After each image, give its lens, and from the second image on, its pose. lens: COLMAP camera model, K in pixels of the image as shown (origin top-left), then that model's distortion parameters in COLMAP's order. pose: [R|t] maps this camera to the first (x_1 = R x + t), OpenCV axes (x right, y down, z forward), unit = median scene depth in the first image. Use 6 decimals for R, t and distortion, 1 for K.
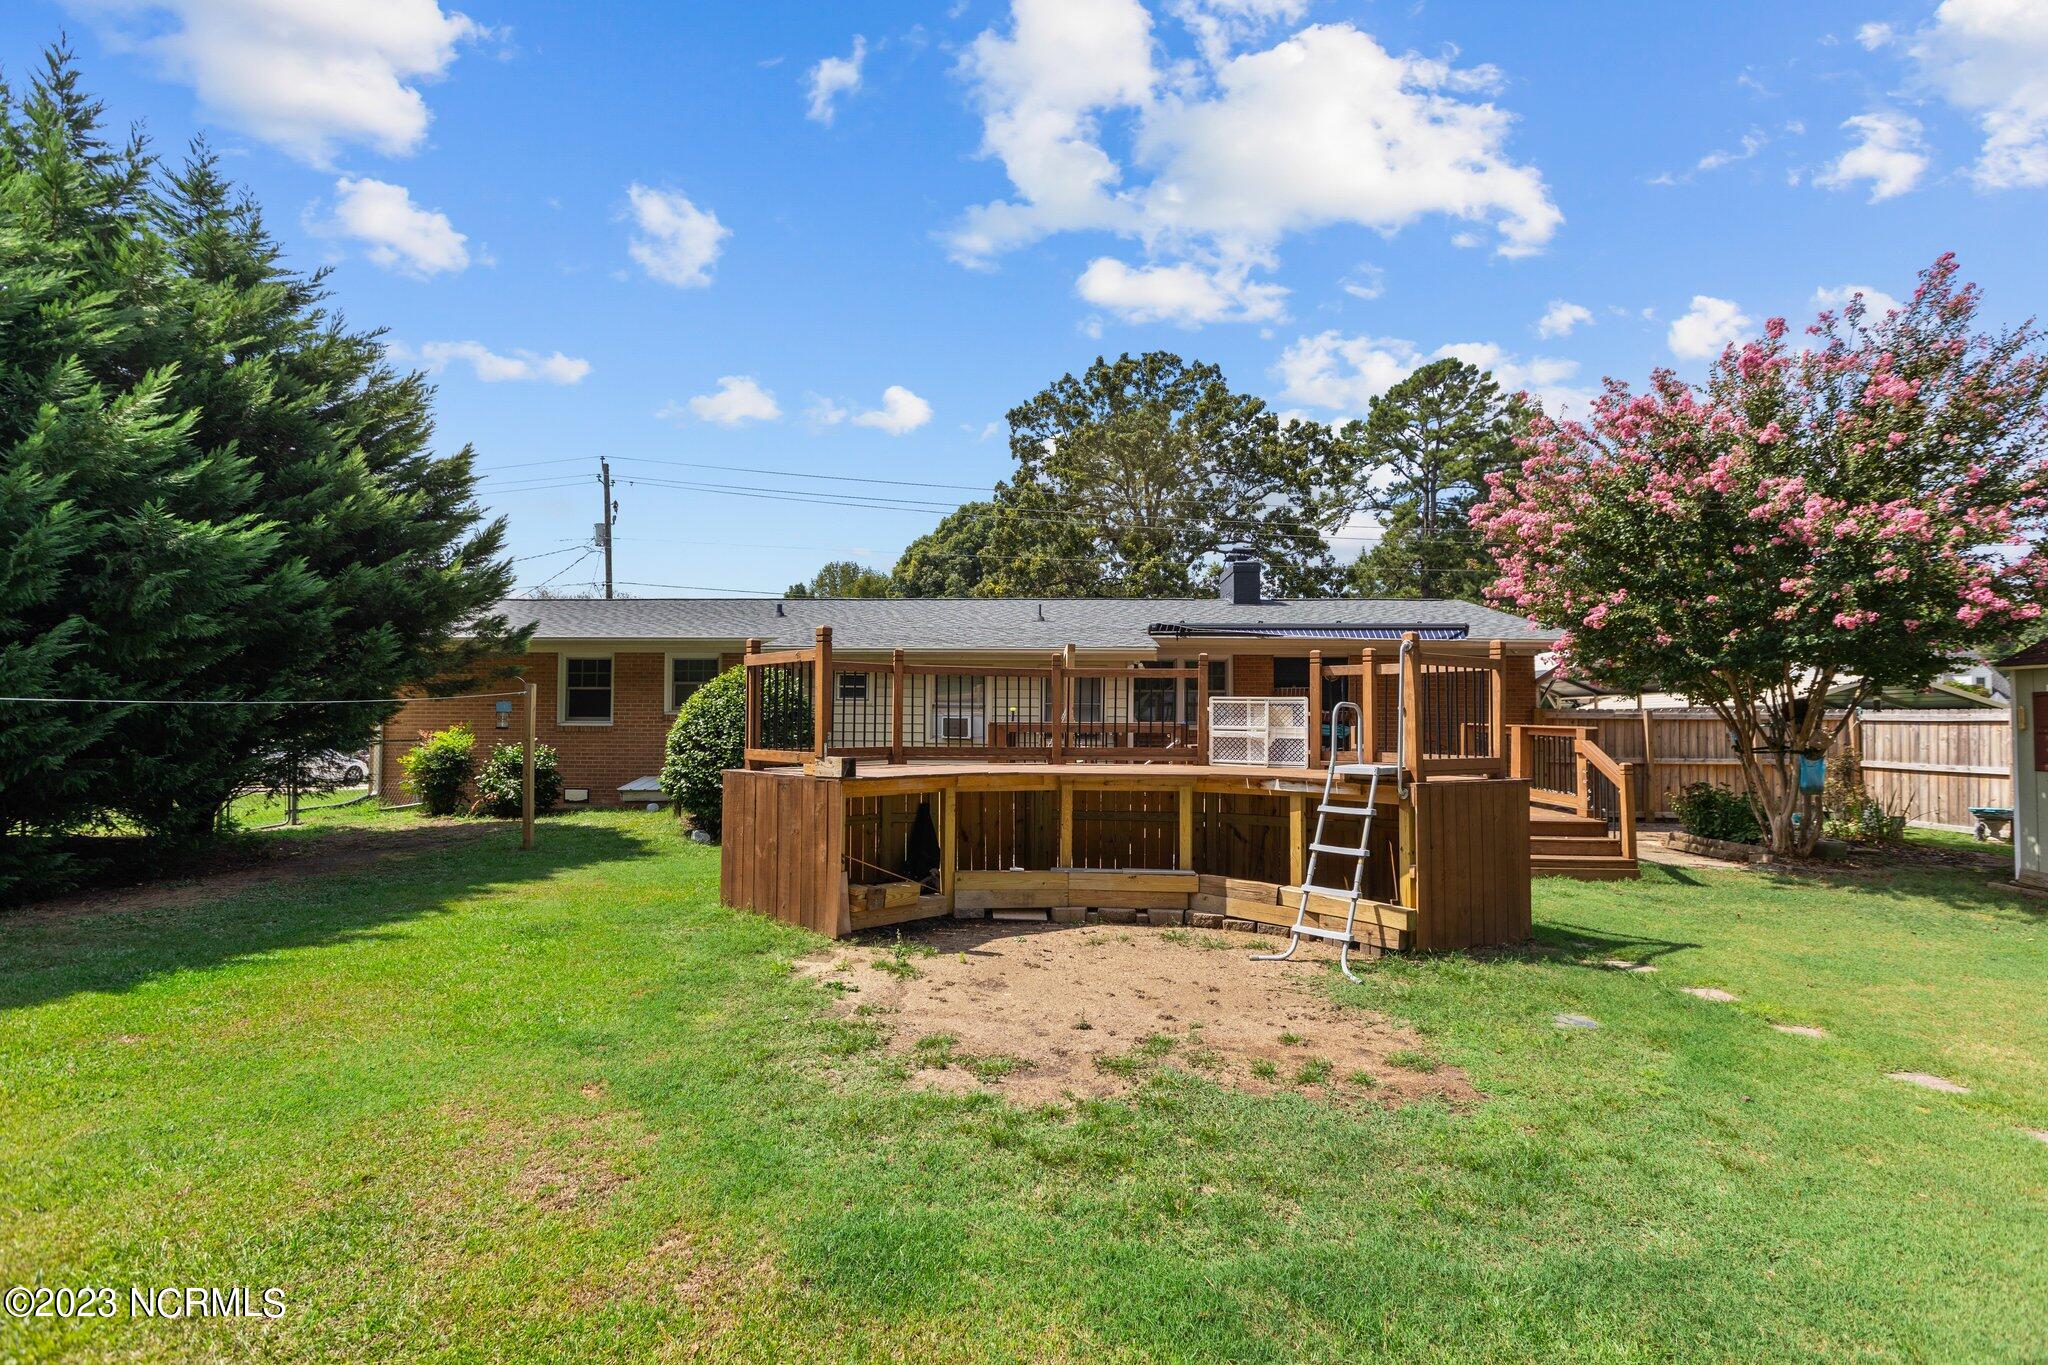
lens RADIAL K [[910.4, 0, 1022.2], [0, 910.4, 684.5], [0, 0, 1]] dist [0.005618, -0.001019]
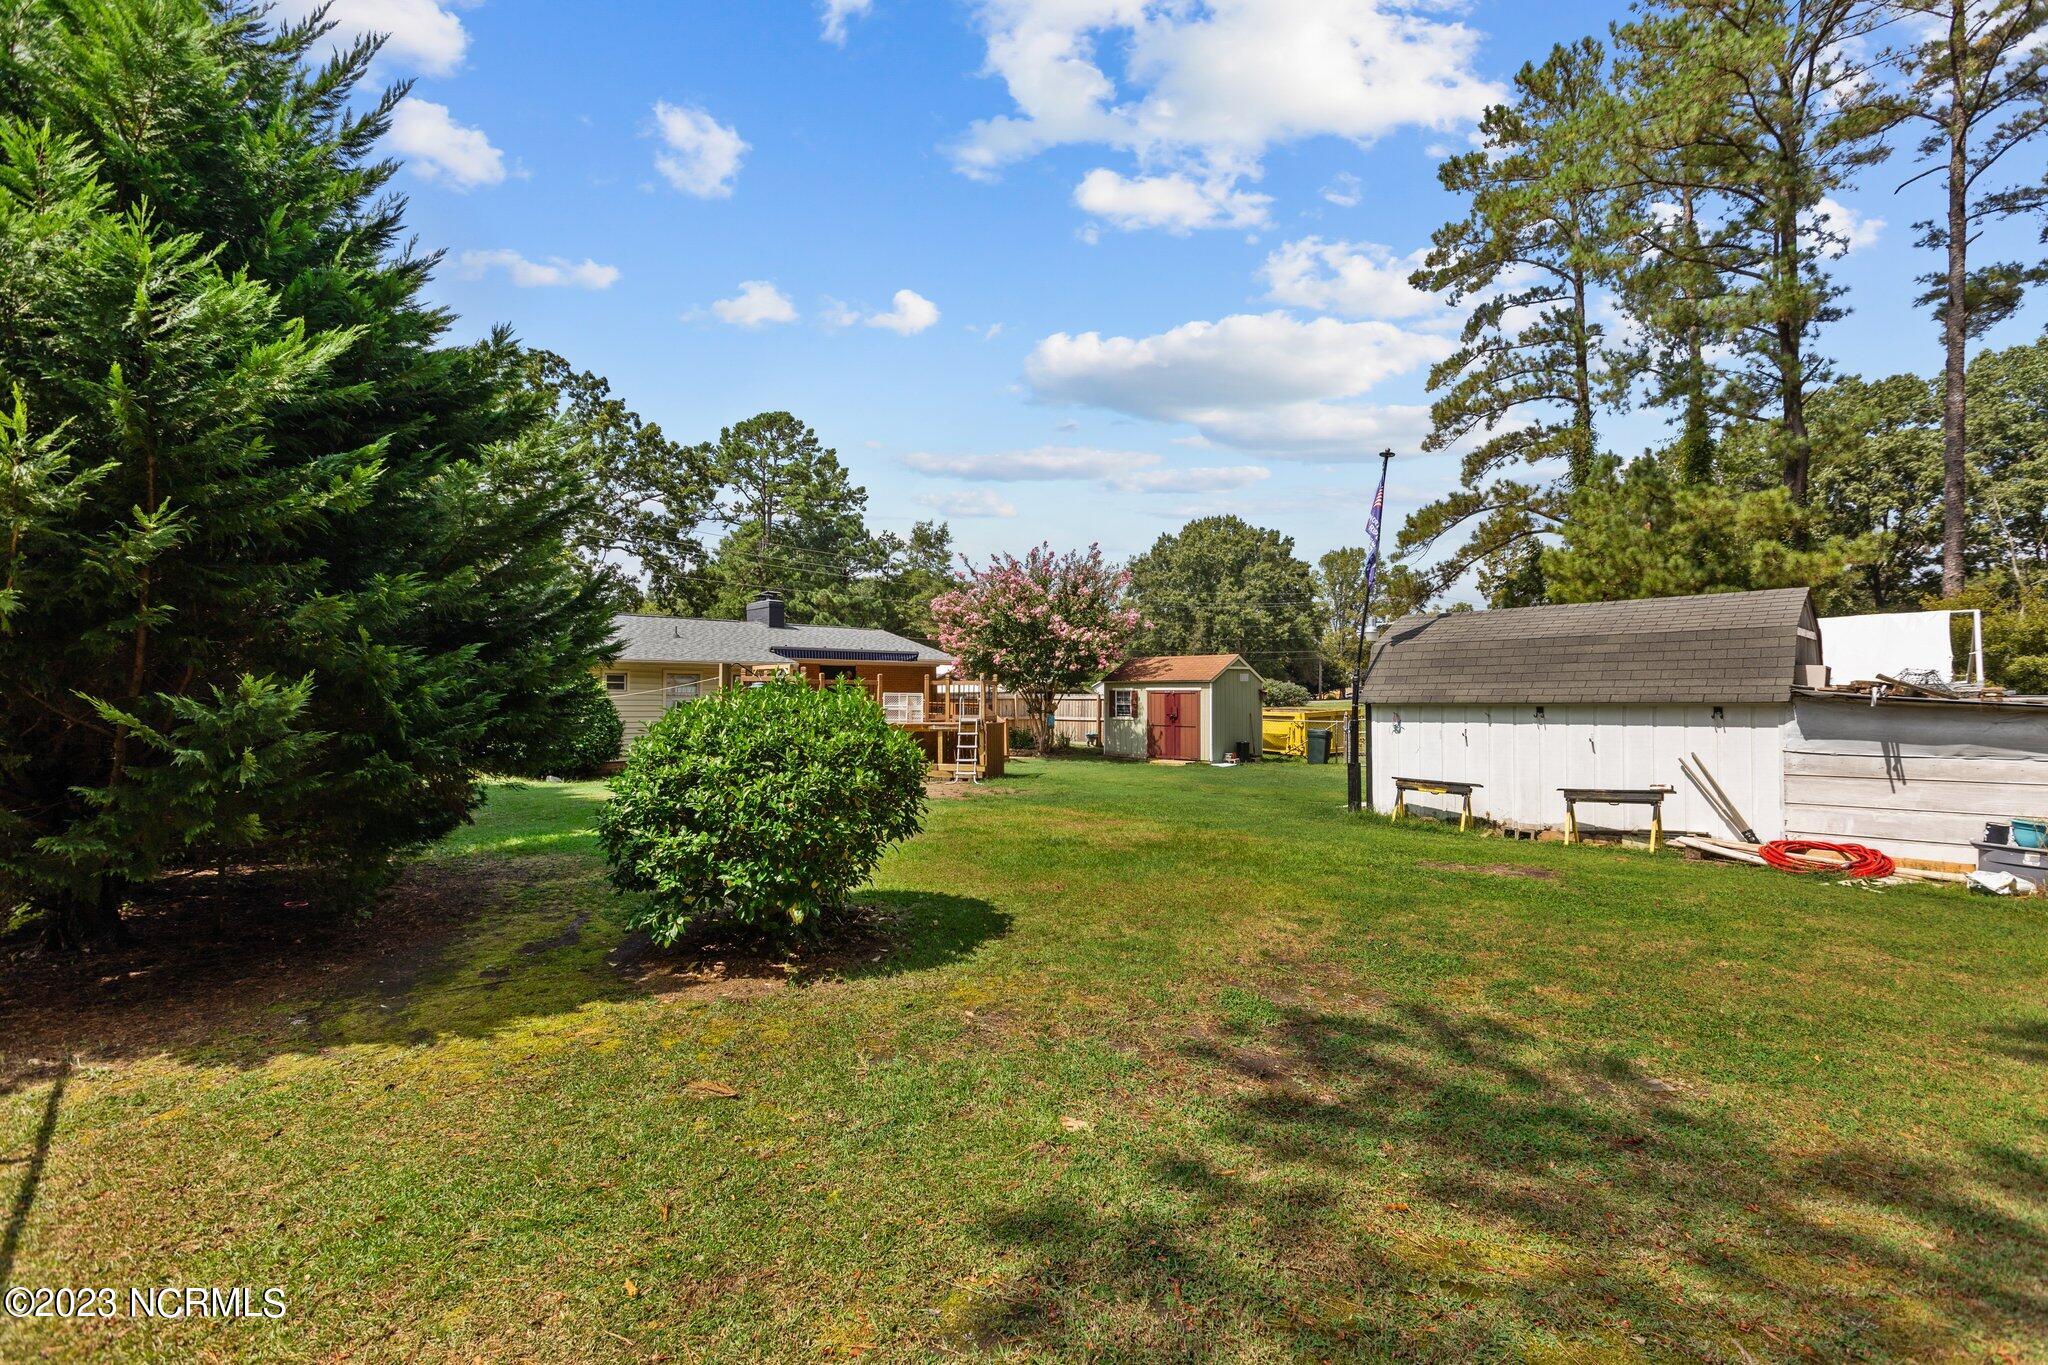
lens RADIAL K [[910.4, 0, 1027.4], [0, 910.4, 690.0], [0, 0, 1]] dist [0.005618, -0.001019]
pose [[0.706389, -0.000883, 0.707823, -0.339929], [-0.023065, 0.999439, 0.024265, -0.016796], [-0.707448, -0.033467, 0.705973, -0.259667]]
